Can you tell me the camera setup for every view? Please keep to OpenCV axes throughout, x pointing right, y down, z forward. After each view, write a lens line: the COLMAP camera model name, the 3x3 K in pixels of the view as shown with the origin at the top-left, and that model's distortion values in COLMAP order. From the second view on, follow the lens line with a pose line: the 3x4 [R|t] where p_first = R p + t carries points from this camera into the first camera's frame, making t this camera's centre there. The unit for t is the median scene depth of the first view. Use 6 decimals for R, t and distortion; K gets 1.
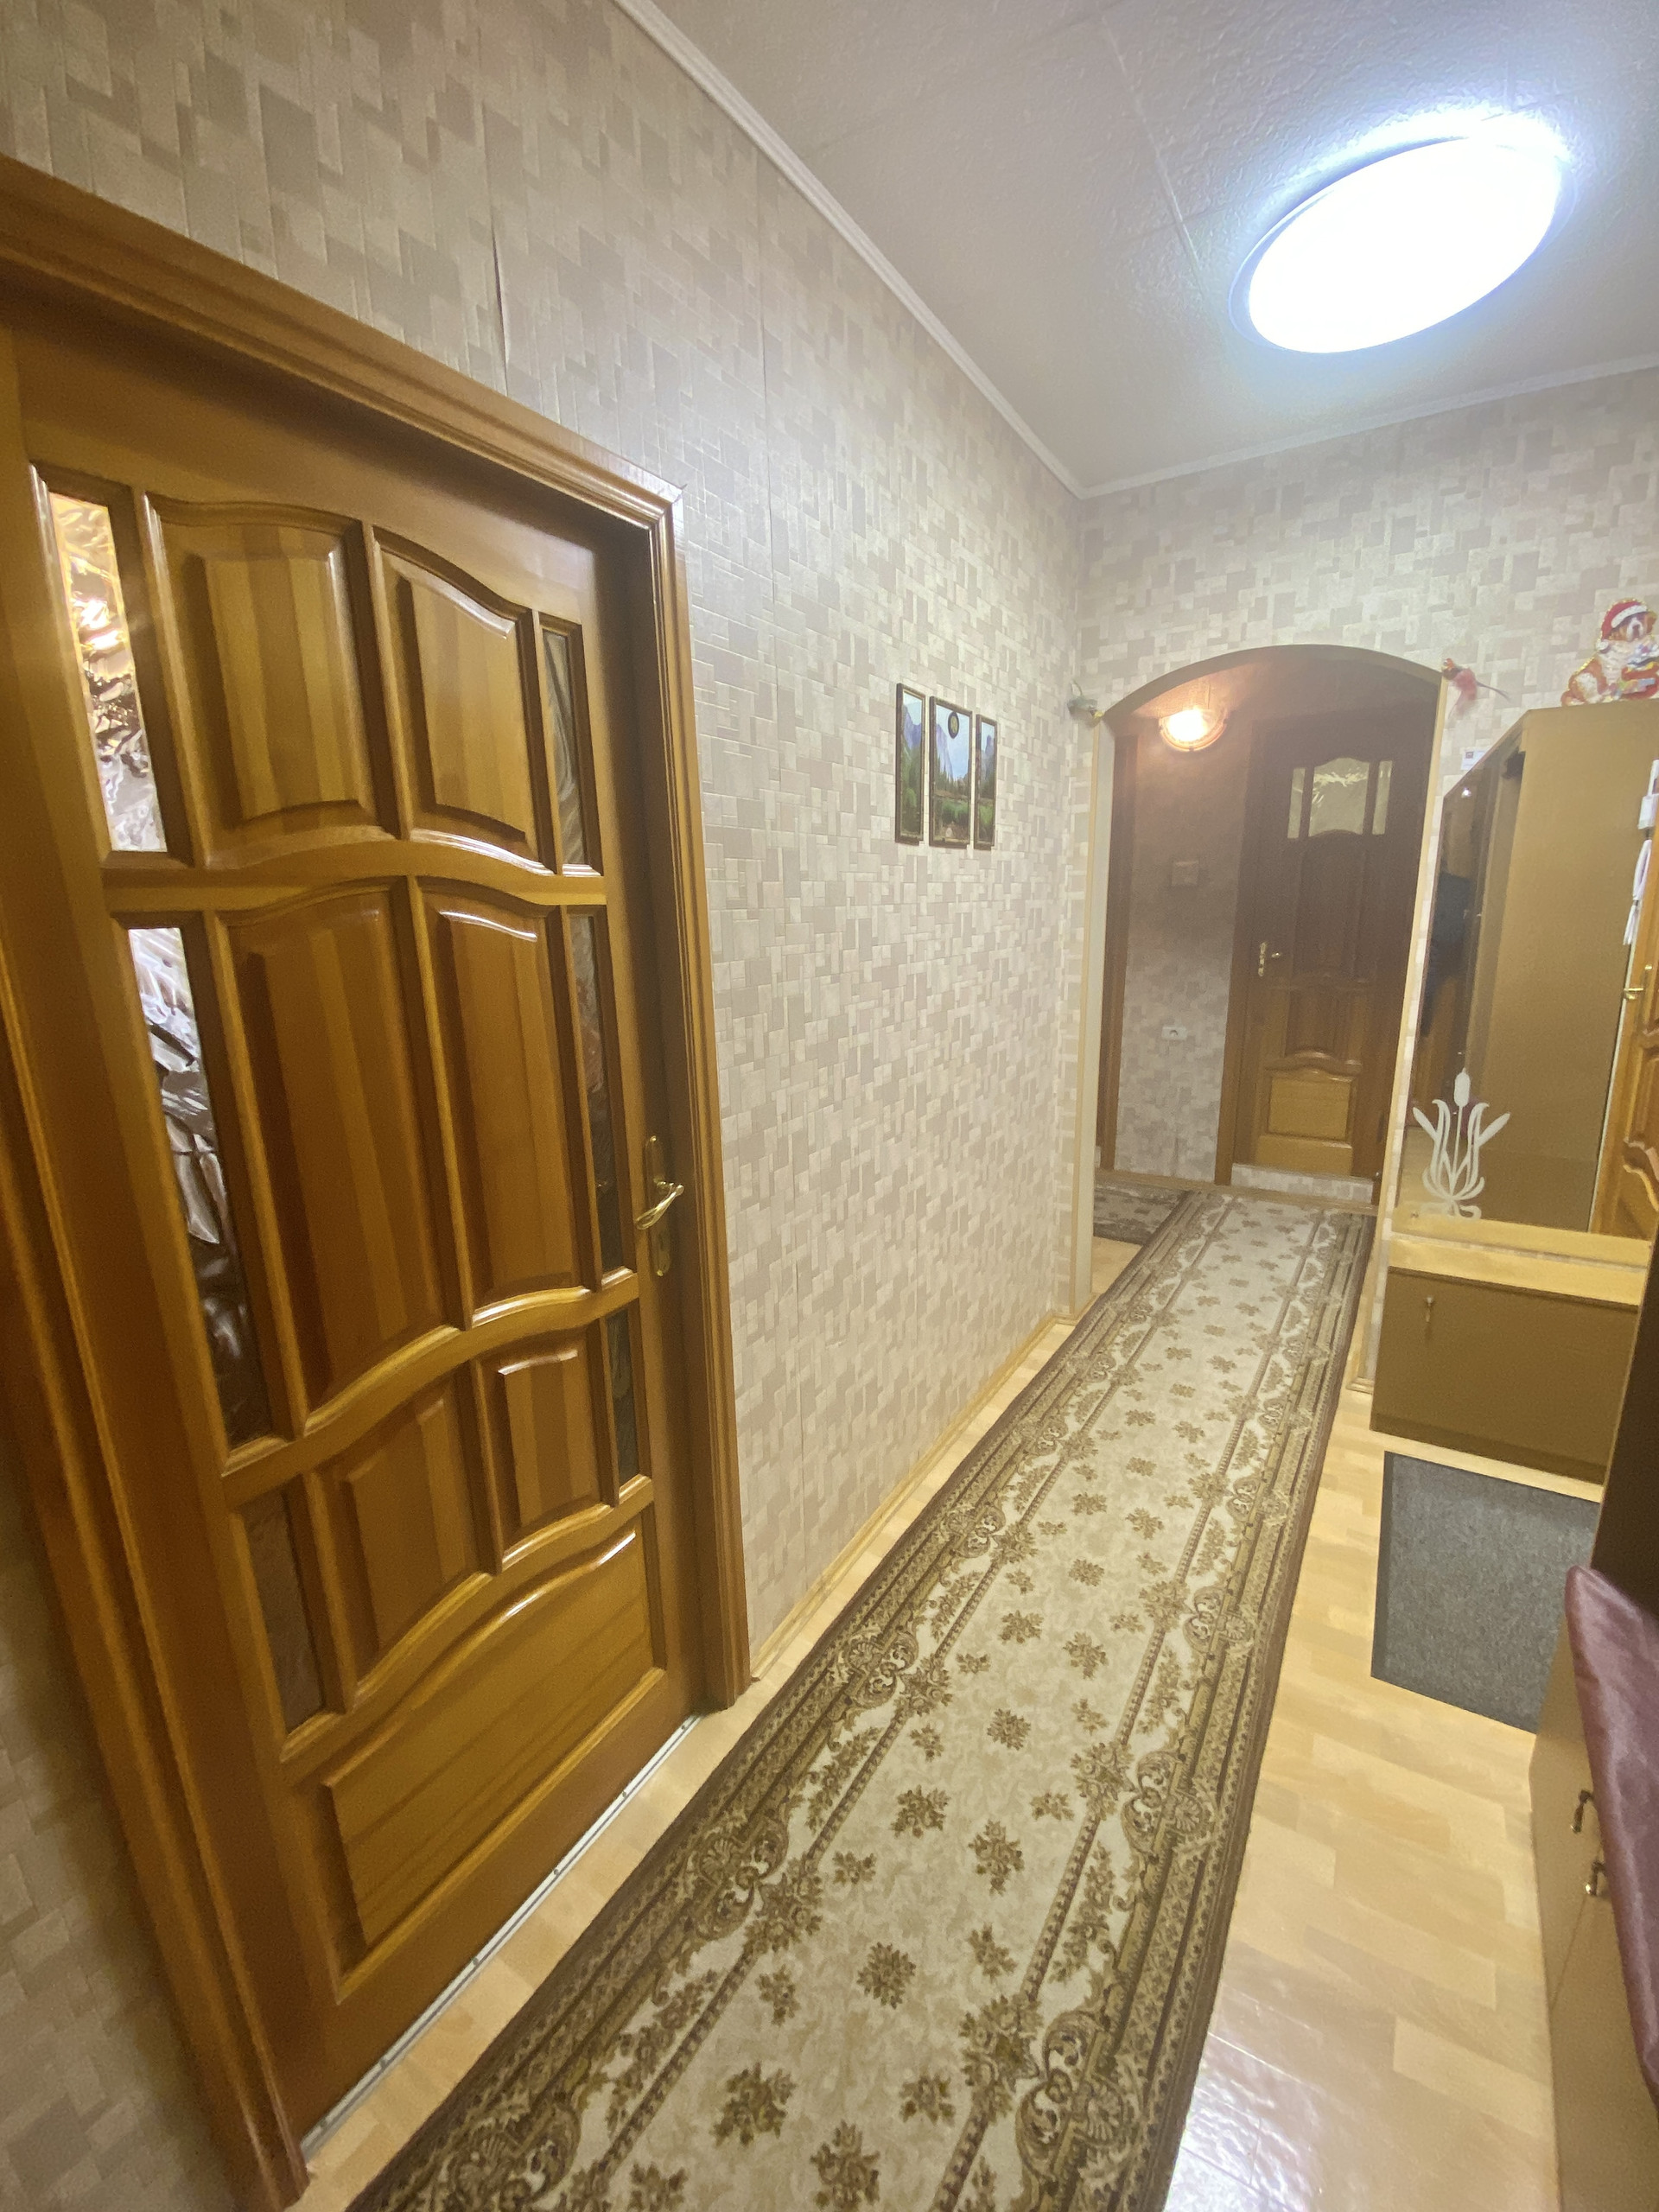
lens RADIAL K [[904.4, 0, 827.2], [0, 904.4, 1096.3], [0, 0, 1]] dist [0.020332, -0.019055]
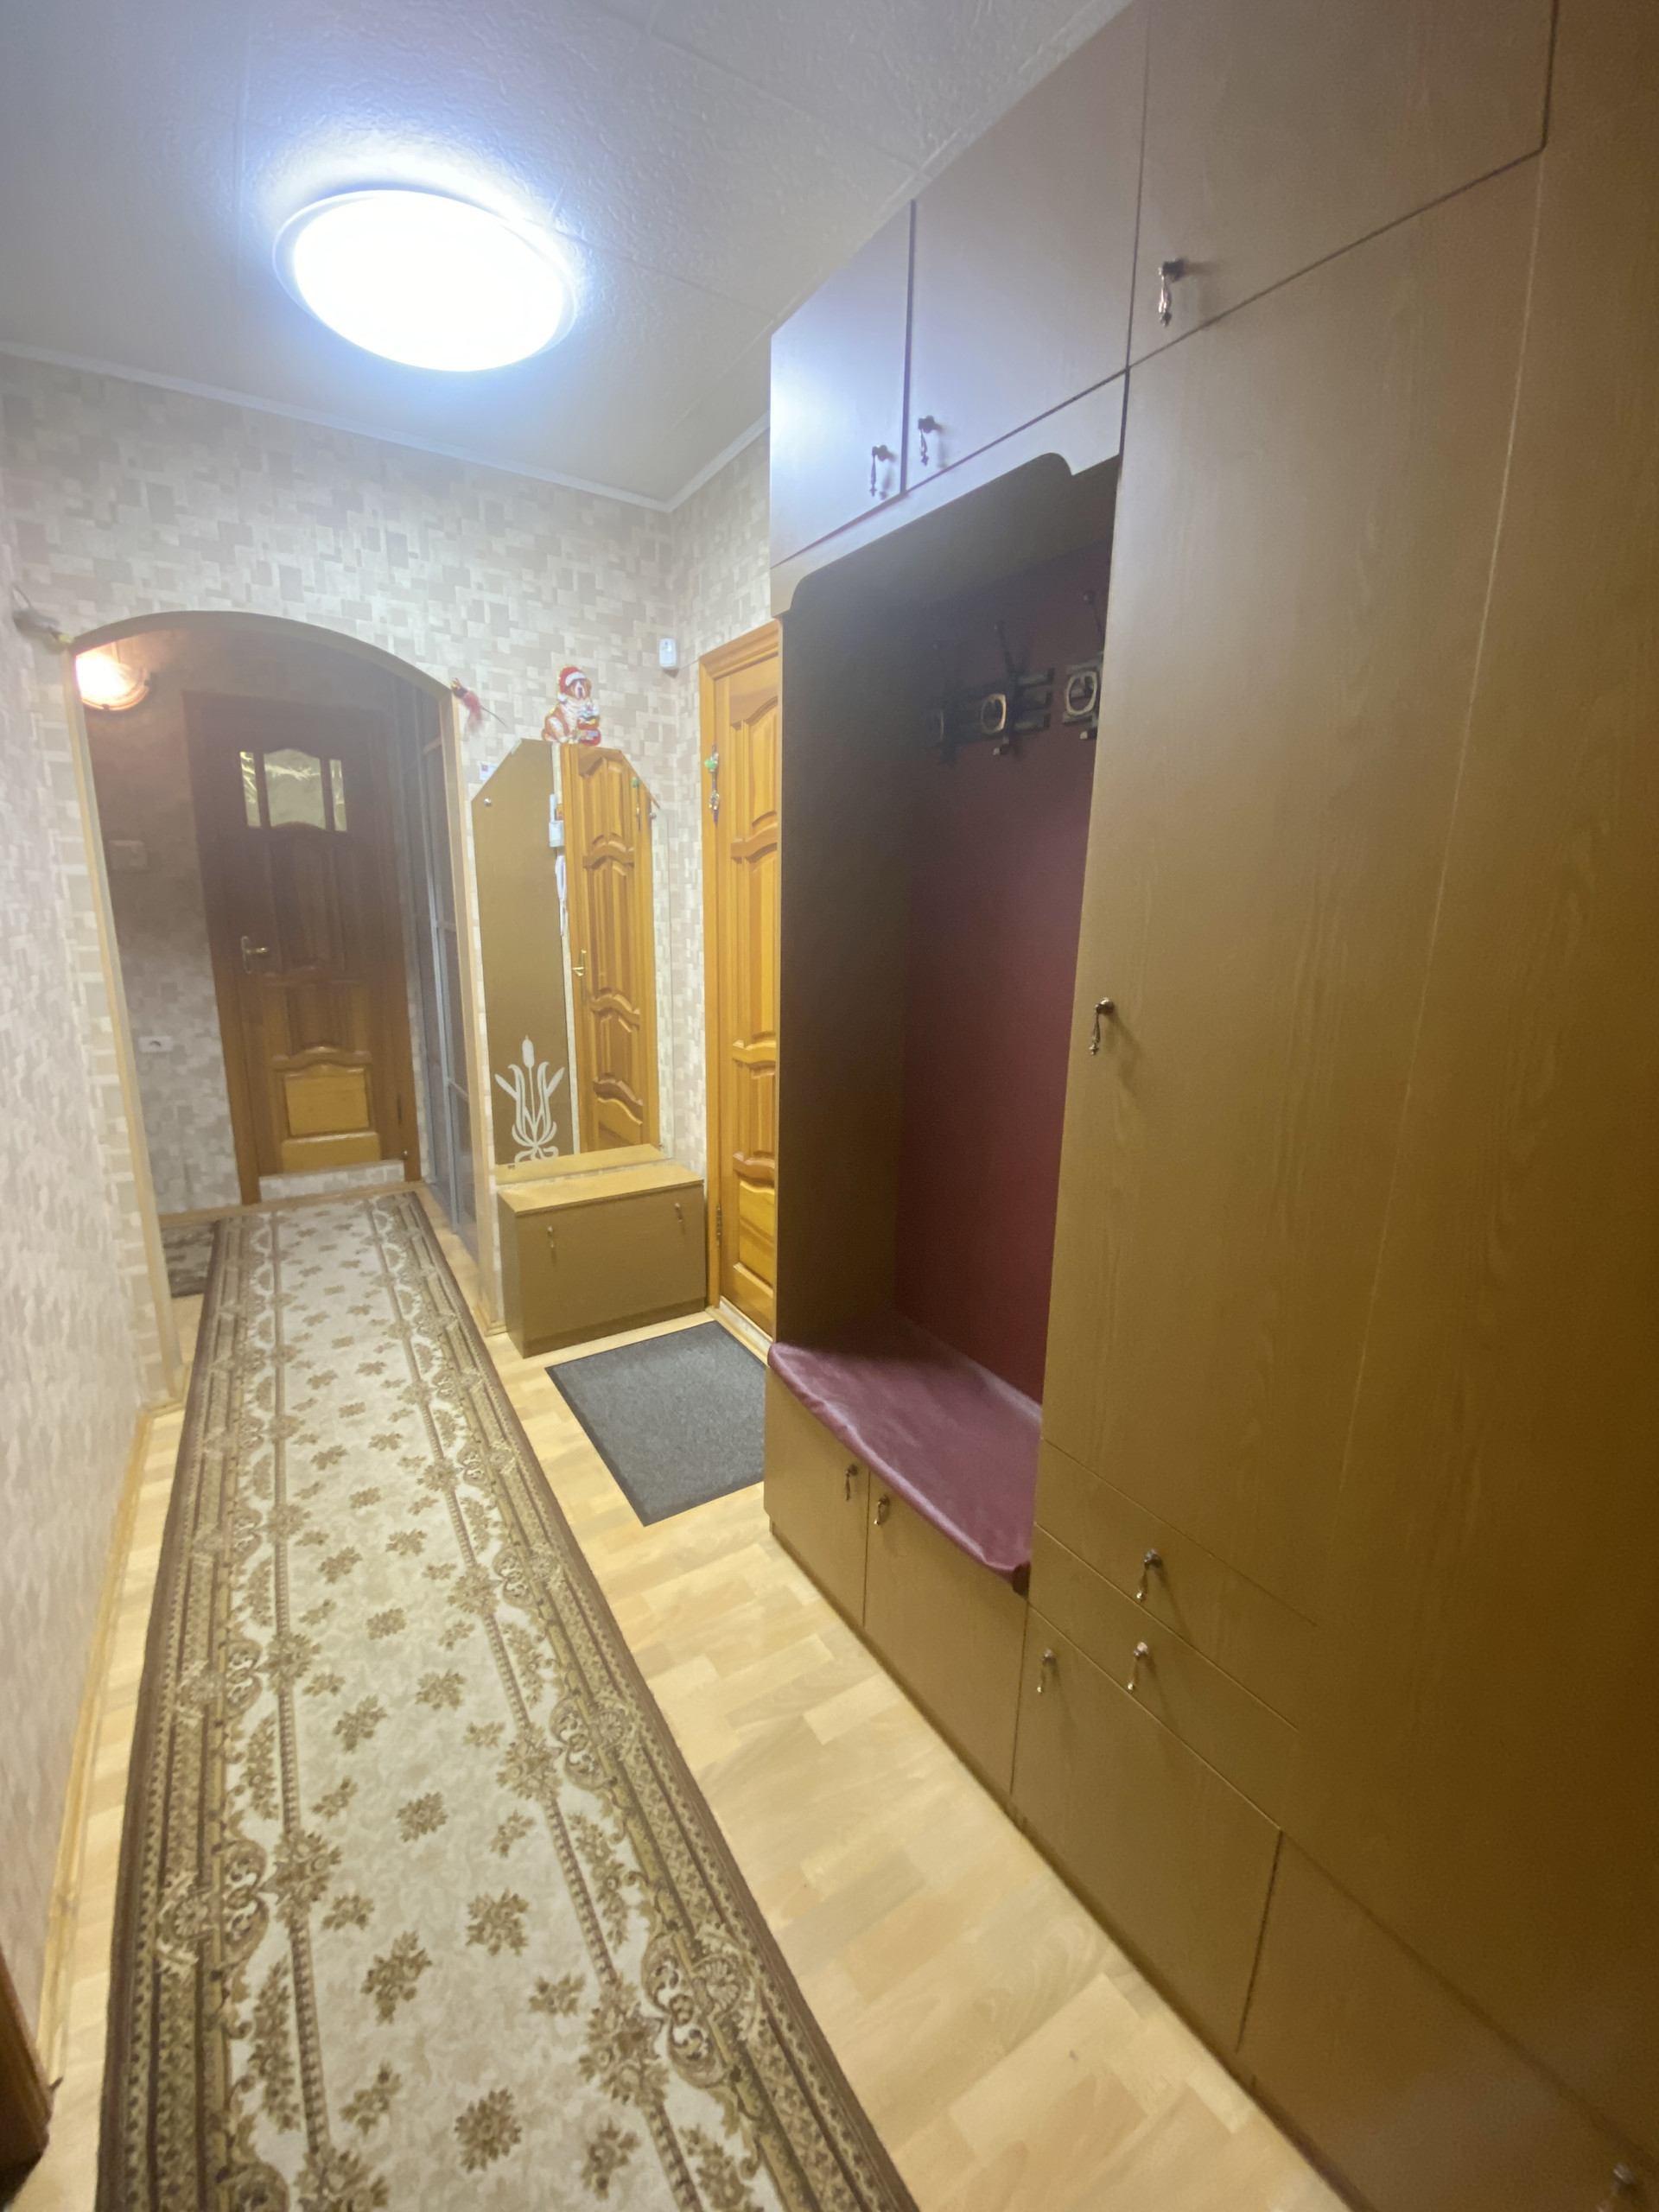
lens RADIAL K [[904.4, 0, 827.2], [0, 904.4, 1096.3], [0, 0, 1]] dist [0.020332, -0.019055]
pose [[0.427703, -0.162368, 0.889217, -0.228241], [0.167187, 0.980972, 0.098706, -0.004006], [-0.888323, 0.106449, 0.446711, 0.144919]]
